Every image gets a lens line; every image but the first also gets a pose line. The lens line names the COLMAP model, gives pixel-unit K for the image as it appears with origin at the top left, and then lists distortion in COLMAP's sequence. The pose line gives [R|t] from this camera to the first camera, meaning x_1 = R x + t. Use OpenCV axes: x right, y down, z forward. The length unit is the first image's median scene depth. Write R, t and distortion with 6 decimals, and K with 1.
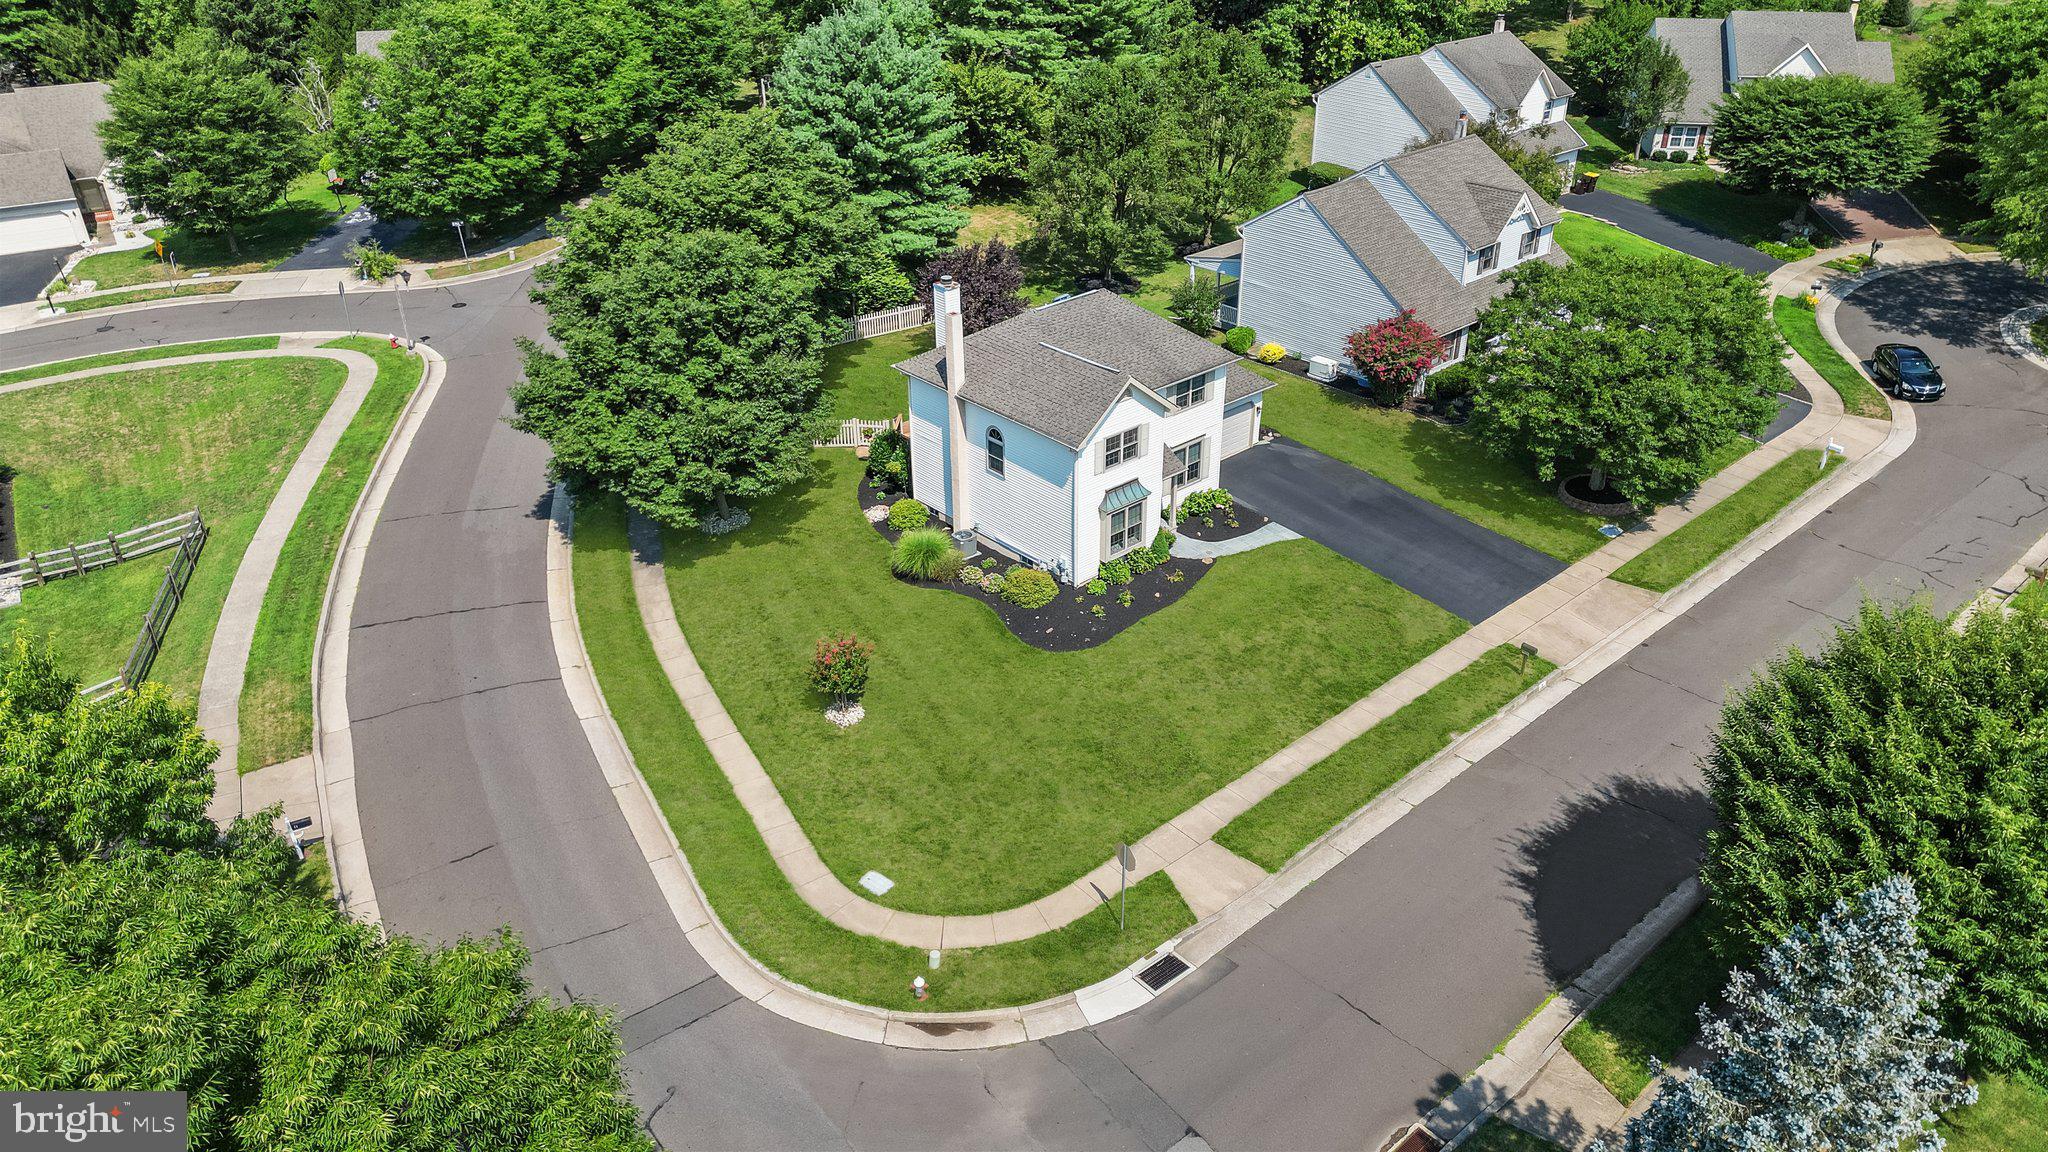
lens RADIAL K [[1430.6, 0, 1029.1], [0, 1430.6, 564.1], [0, 0, 1]] dist [0.093746, -0.110778]
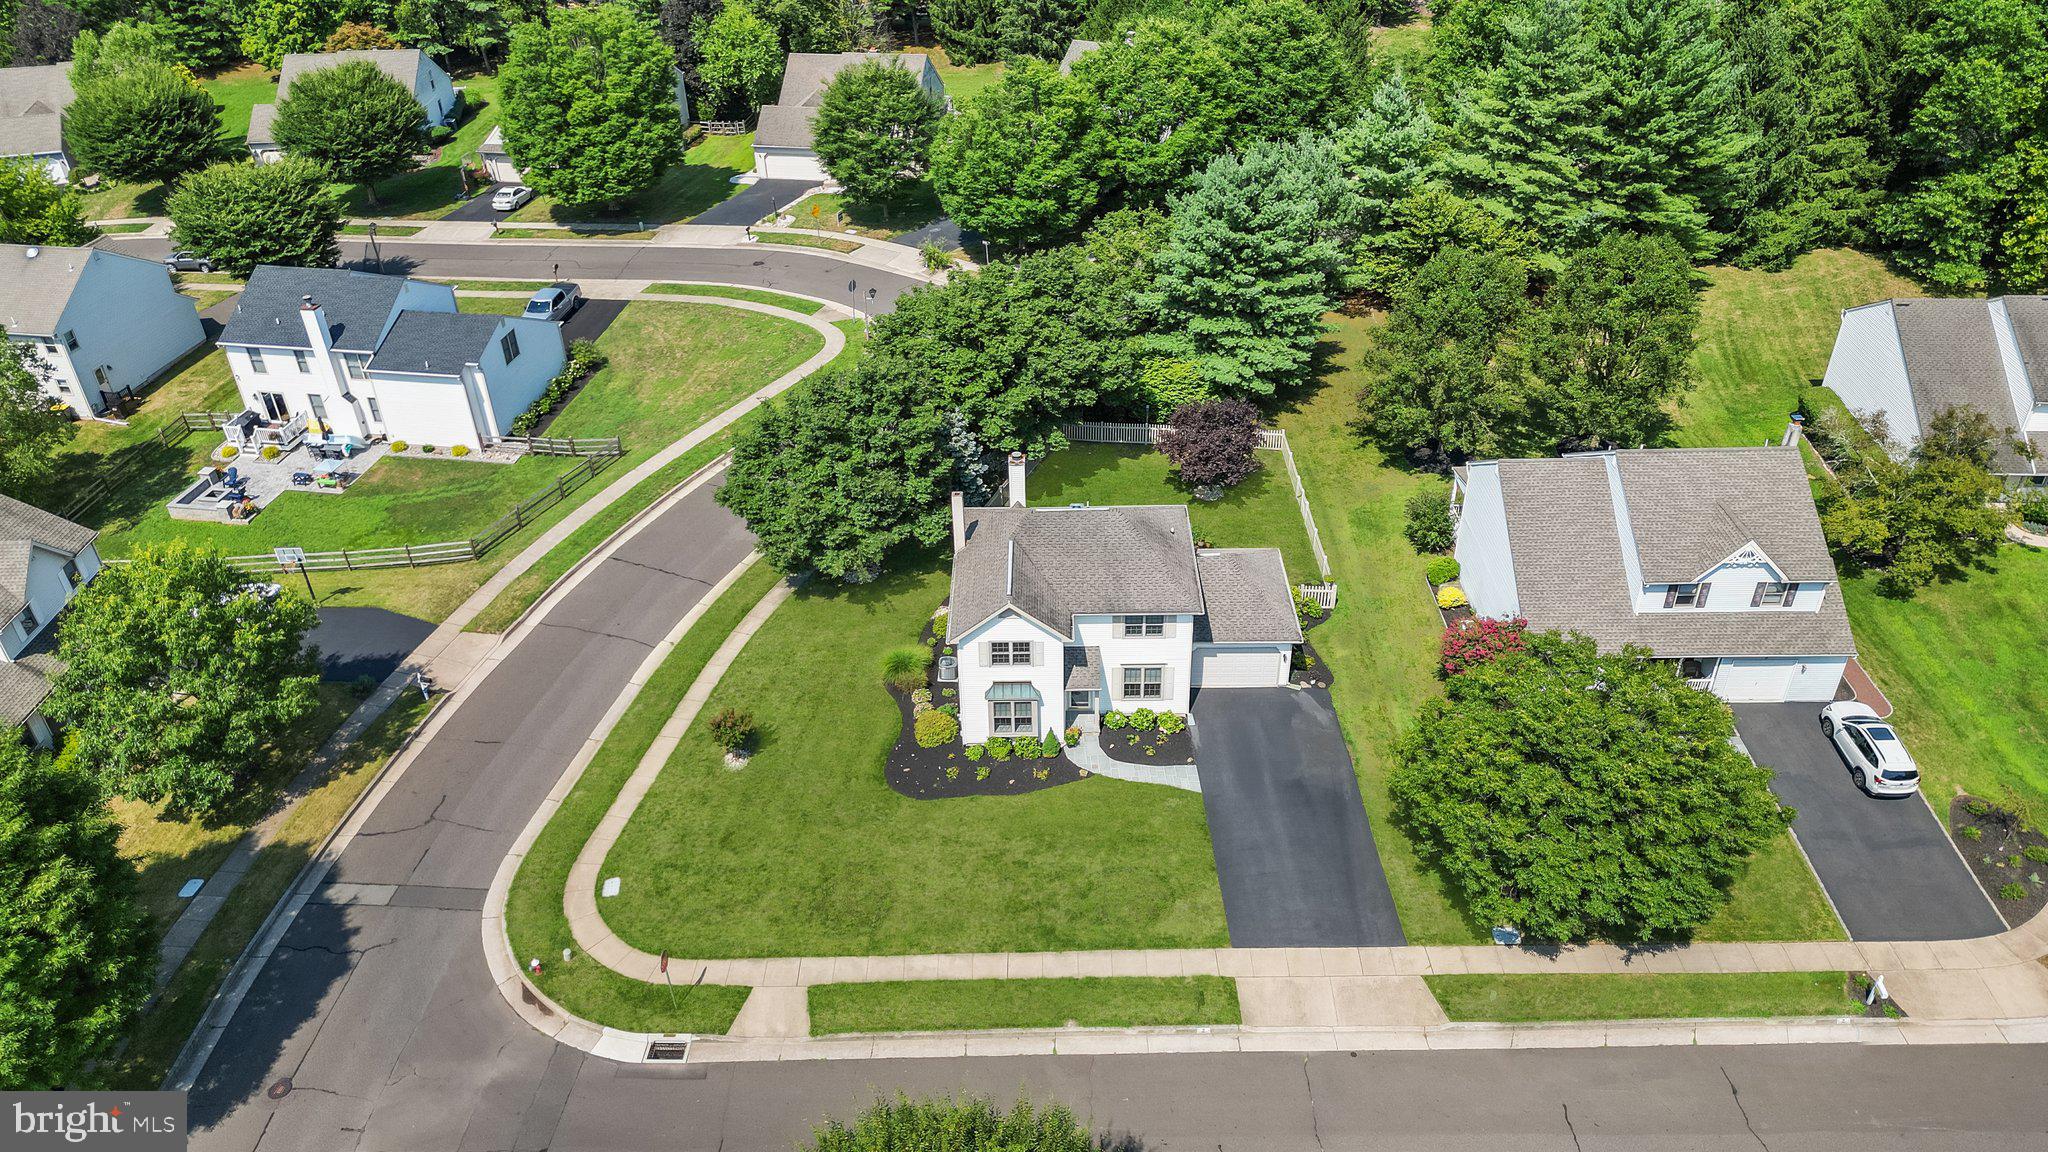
lens RADIAL K [[1430.6, 0, 1029.1], [0, 1430.6, 564.1], [0, 0, 1]] dist [0.093746, -0.110778]
pose [[0.743337, 0.363029, -0.561836, 0.675051], [-0.310532, 0.931207, 0.190847, -0.360746], [0.592469, 0.032604, 0.804933, 0.073723]]
